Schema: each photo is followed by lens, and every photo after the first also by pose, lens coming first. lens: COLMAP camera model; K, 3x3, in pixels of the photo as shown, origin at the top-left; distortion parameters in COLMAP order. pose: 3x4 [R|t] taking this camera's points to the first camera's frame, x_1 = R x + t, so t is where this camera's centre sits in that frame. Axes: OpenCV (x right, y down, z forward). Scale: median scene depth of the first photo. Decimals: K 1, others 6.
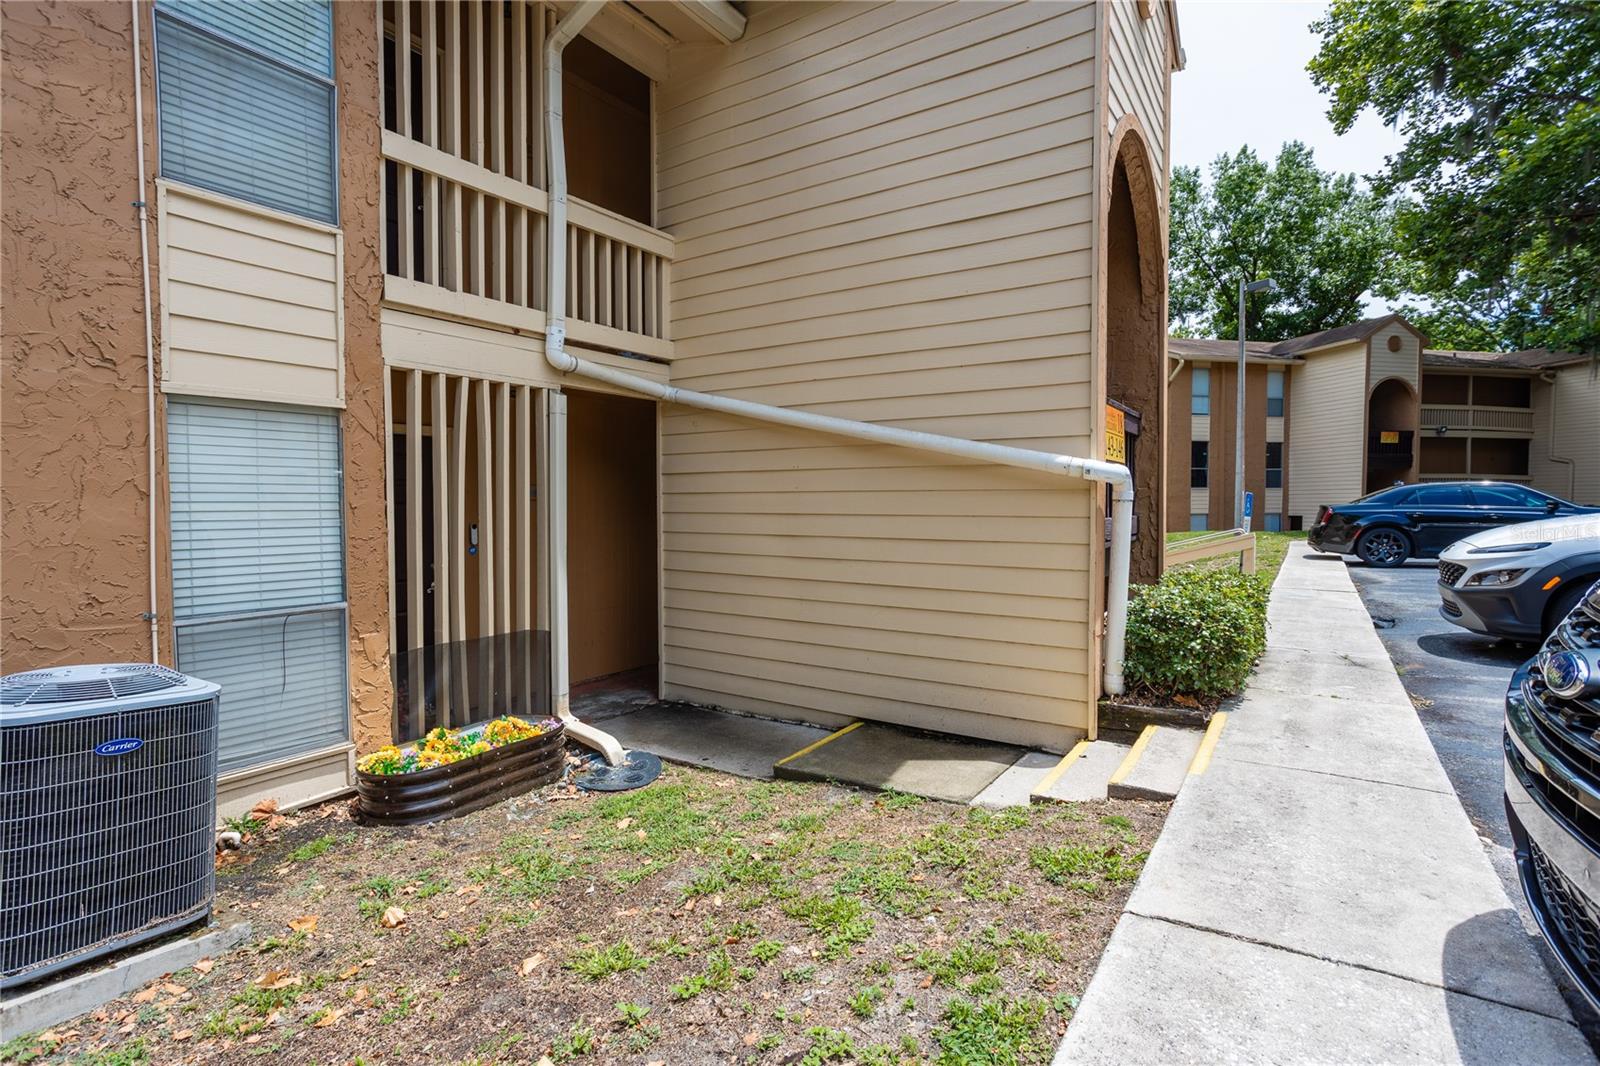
lens RADIAL K [[754.2, 0, 808.3], [0, 754.2, 526.4], [0, 0, 1]] dist [0.002798, 0.000989]
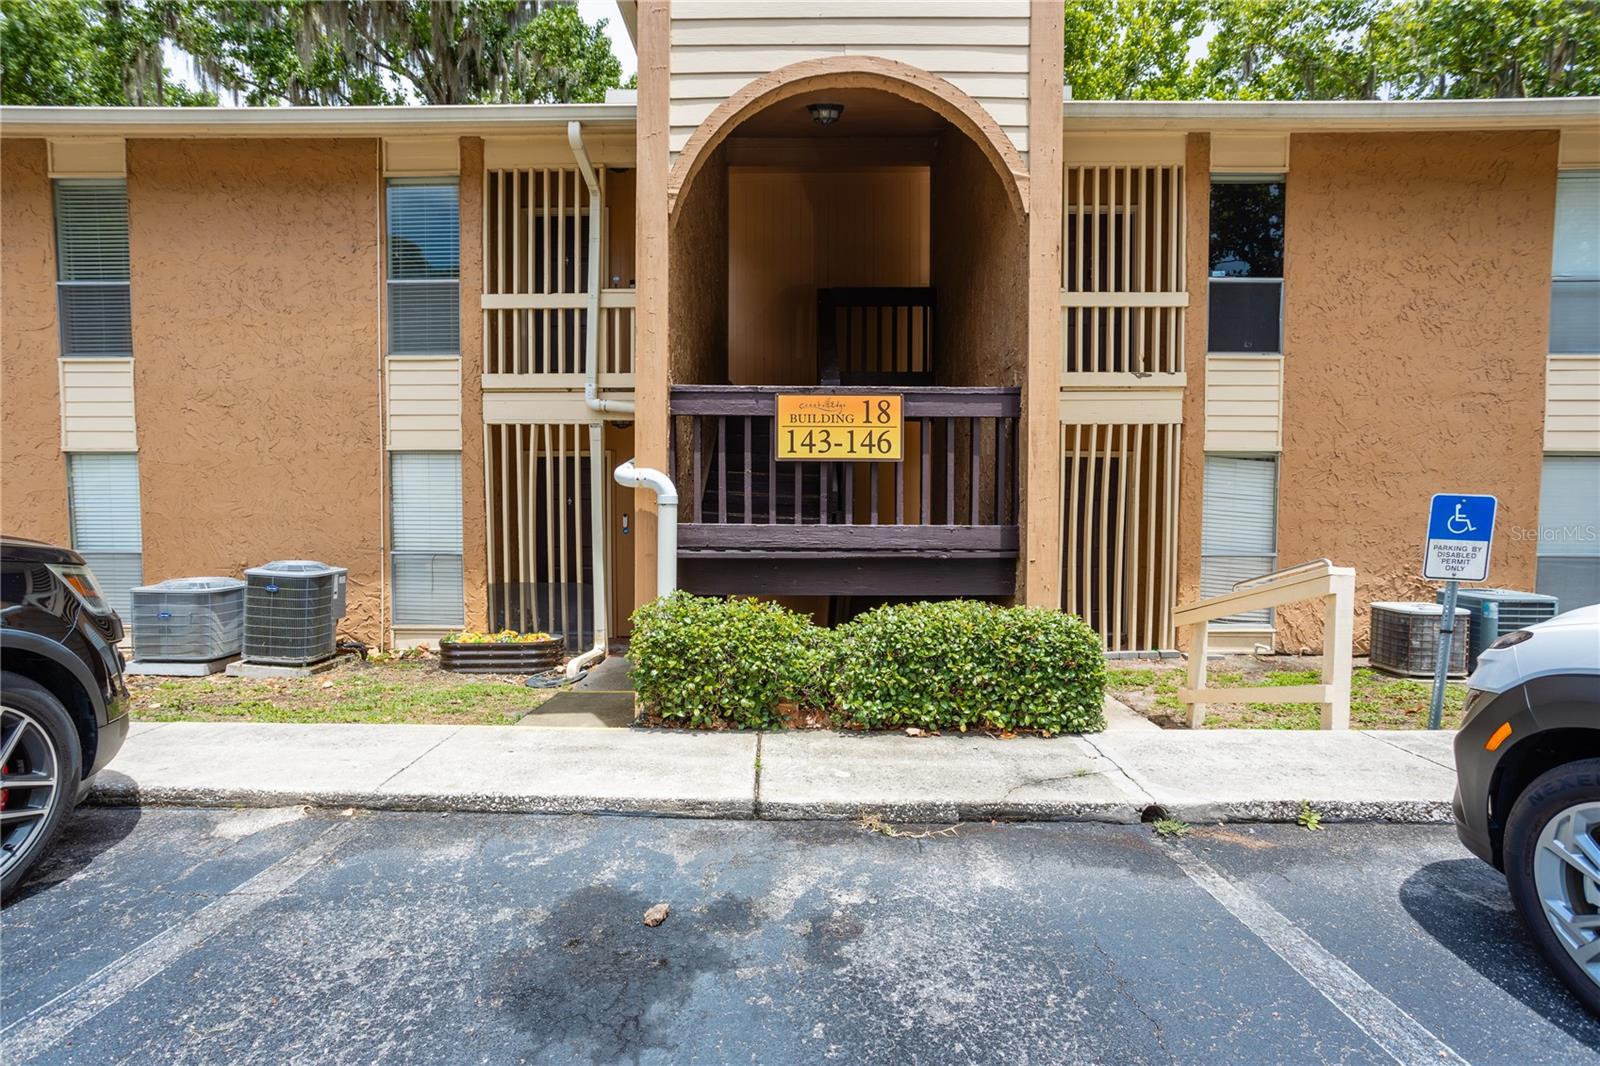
lens RADIAL K [[754.2, 0, 806.9], [0, 754.2, 532.6], [0, 0, 1]] dist [0.002798, 0.000989]
pose [[0.532586, 0.024554, -0.846020, 1.417653], [-0.033346, 0.999412, 0.008014, 0.008269], [0.845719, 0.023944, 0.533091, 0.700442]]
